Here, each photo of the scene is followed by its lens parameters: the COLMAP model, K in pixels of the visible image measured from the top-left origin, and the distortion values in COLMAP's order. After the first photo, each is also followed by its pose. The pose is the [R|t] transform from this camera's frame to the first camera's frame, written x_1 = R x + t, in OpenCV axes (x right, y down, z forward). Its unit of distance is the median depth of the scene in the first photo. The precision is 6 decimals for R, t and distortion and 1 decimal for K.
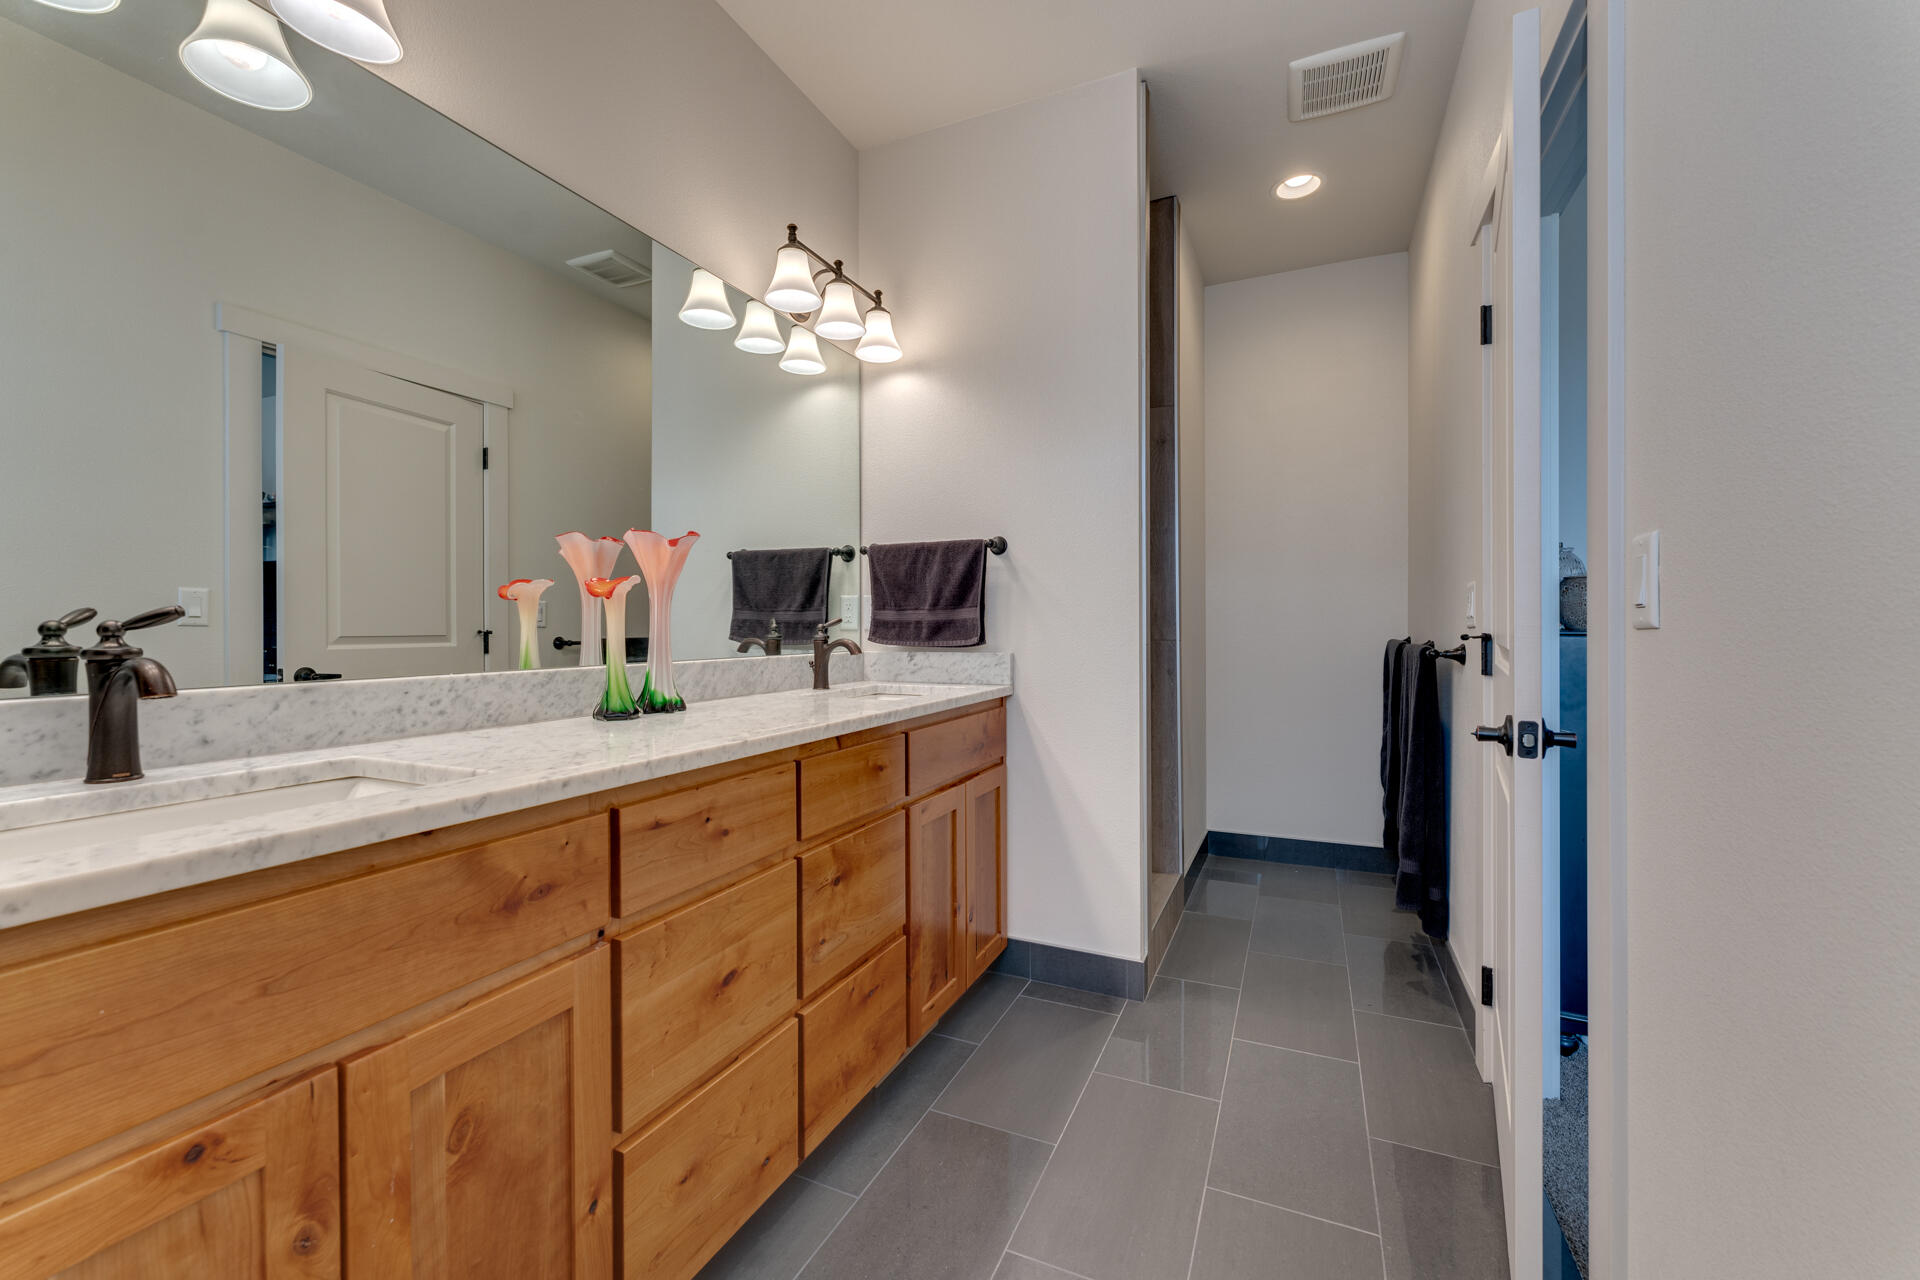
lens RADIAL K [[765.3, 0, 960.0], [0, 765.3, 640.0], [0, 0, 1]] dist [-0.000434, 0.000110]
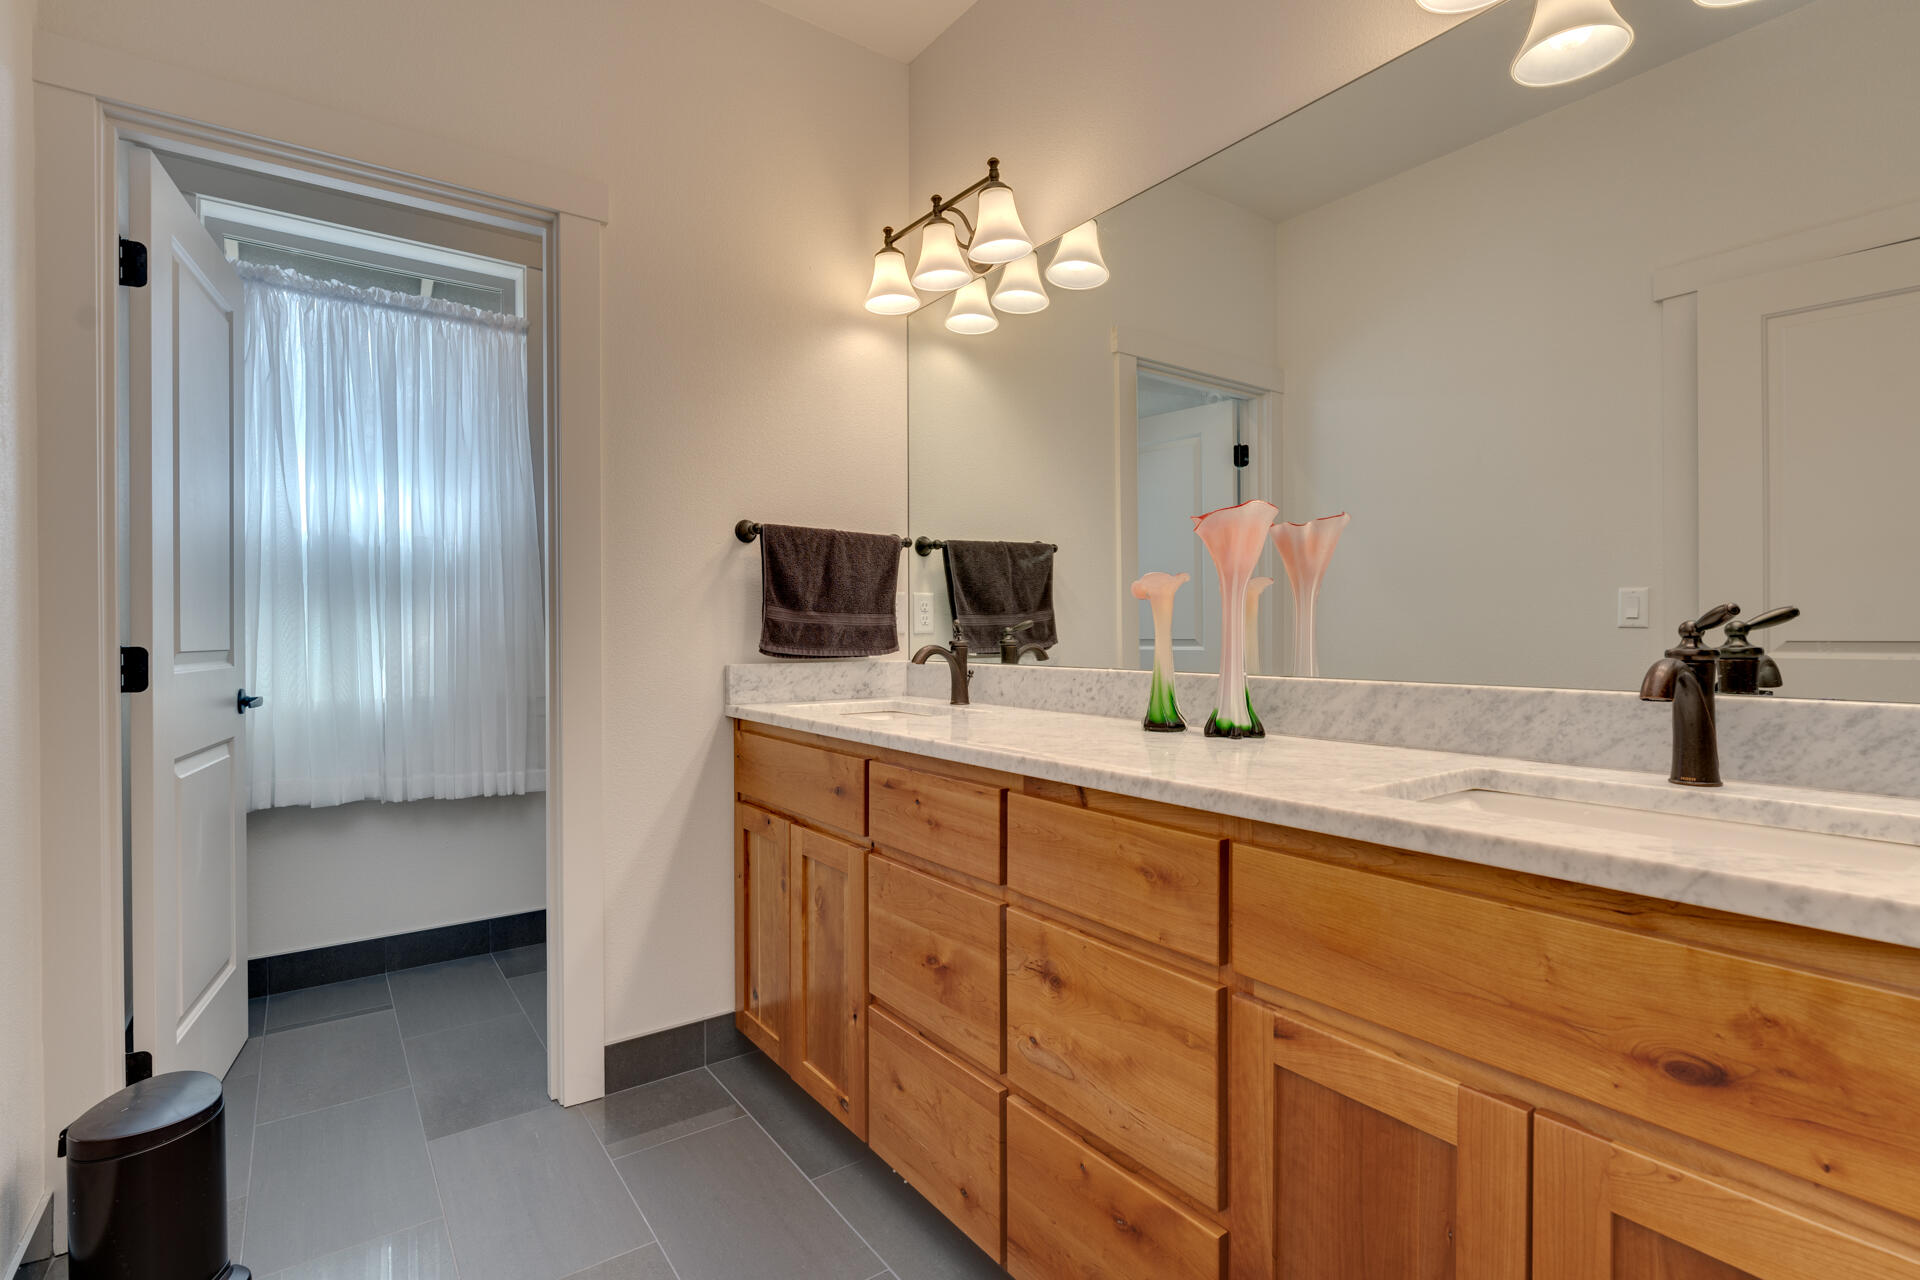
lens RADIAL K [[815.5, 0, 959.6], [0, 815.5, 649.6], [0, 0, 1]] dist [0.033373, 0.000036]
pose [[-0.452367, 0.022026, -0.891560, 0.601021], [-0.011113, 0.999478, 0.030331, -0.023752], [0.891763, 0.023629, -0.451886, 1.336367]]
